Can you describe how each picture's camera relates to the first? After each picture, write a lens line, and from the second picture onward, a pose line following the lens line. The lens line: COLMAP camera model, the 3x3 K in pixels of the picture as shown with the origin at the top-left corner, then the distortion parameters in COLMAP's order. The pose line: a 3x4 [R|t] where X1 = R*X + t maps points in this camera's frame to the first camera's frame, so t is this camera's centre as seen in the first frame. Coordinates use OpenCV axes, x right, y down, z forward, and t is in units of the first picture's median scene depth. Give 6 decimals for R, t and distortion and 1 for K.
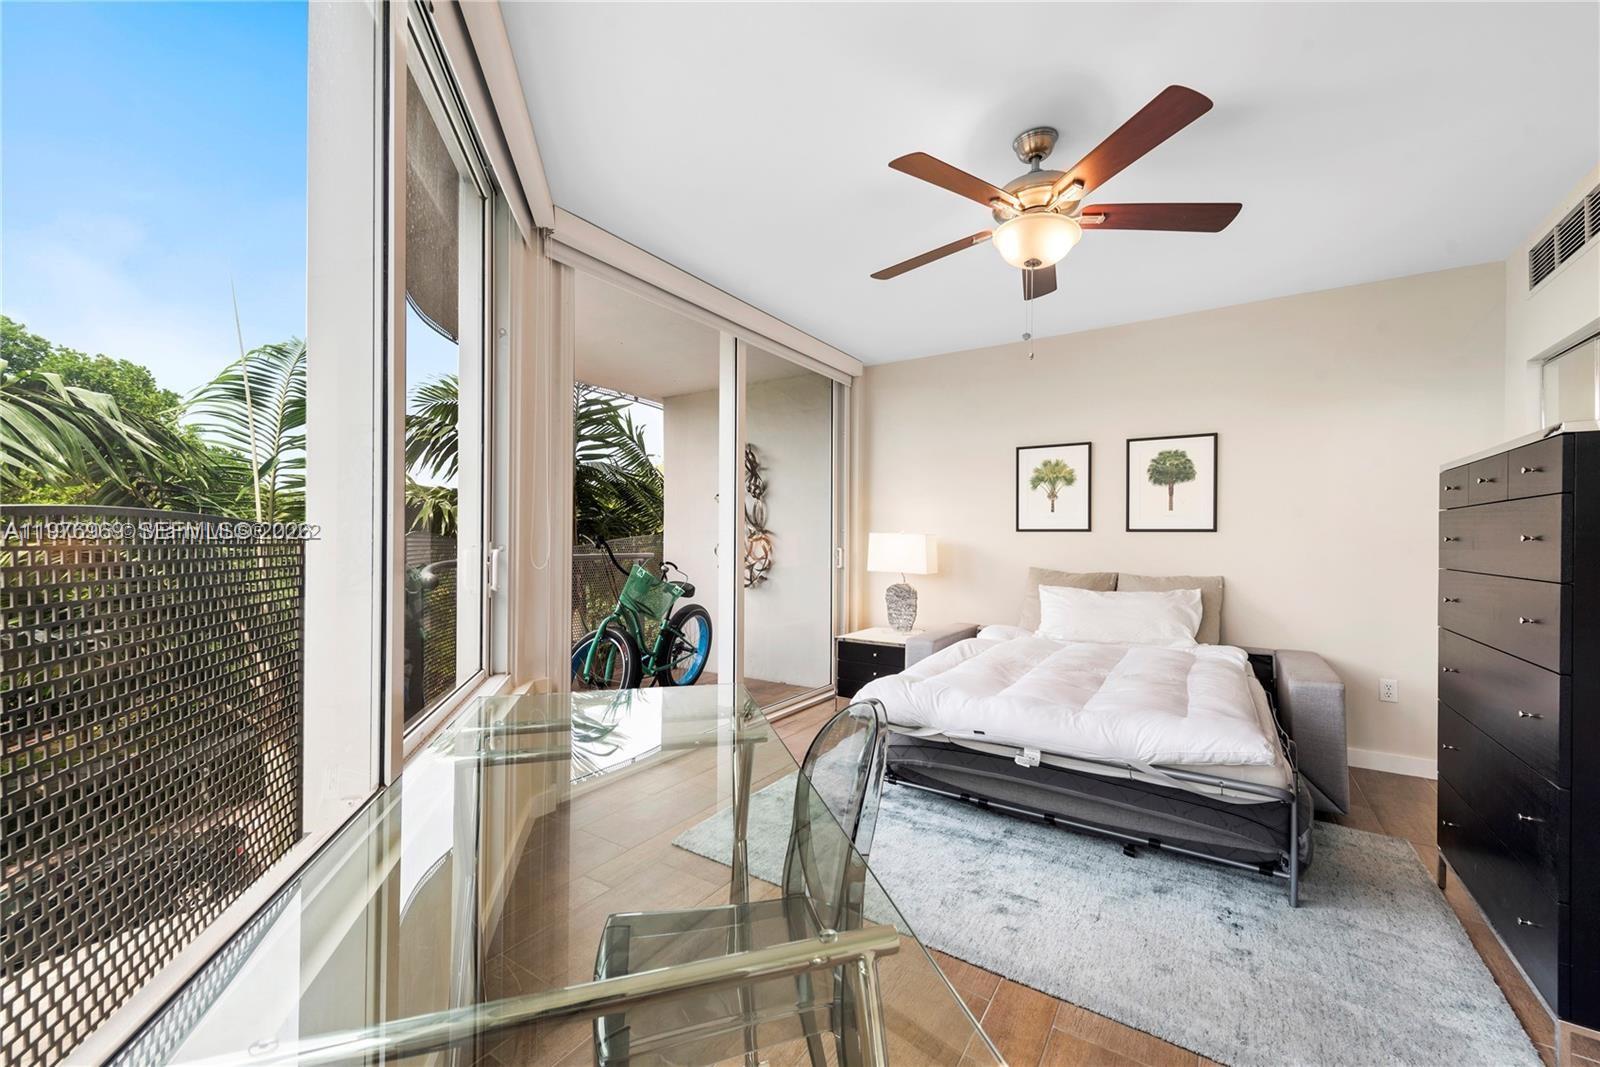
lens RADIAL K [[620.0, 0, 794.1], [0, 620.0, 530.4], [0, 0, 1]] dist [0.017732, -0.006778]
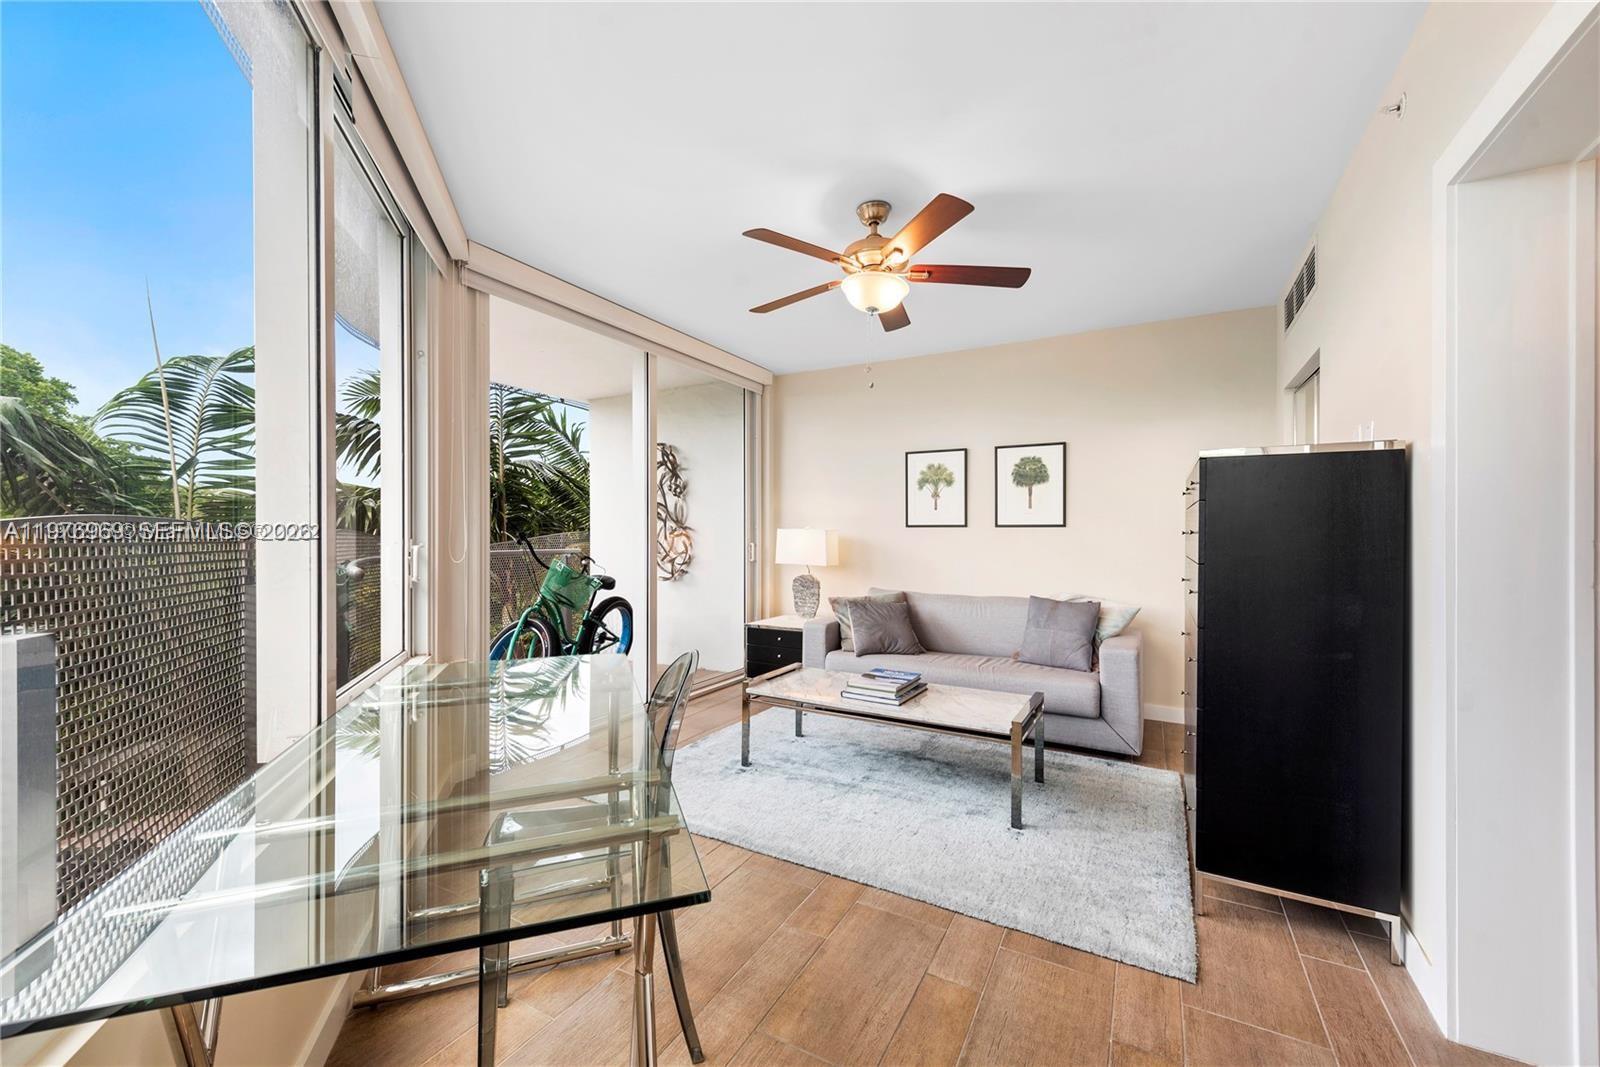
lens RADIAL K [[629.7, 0, 797.2], [0, 629.7, 530.3], [0, 0, 1]] dist [0.018849, -0.007624]
pose [[0.996541, -0.004558, 0.082977, 0.071292], [0.003911, 0.999961, 0.007961, -0.002299], [-0.083010, -0.007609, 0.996520, -0.126334]]
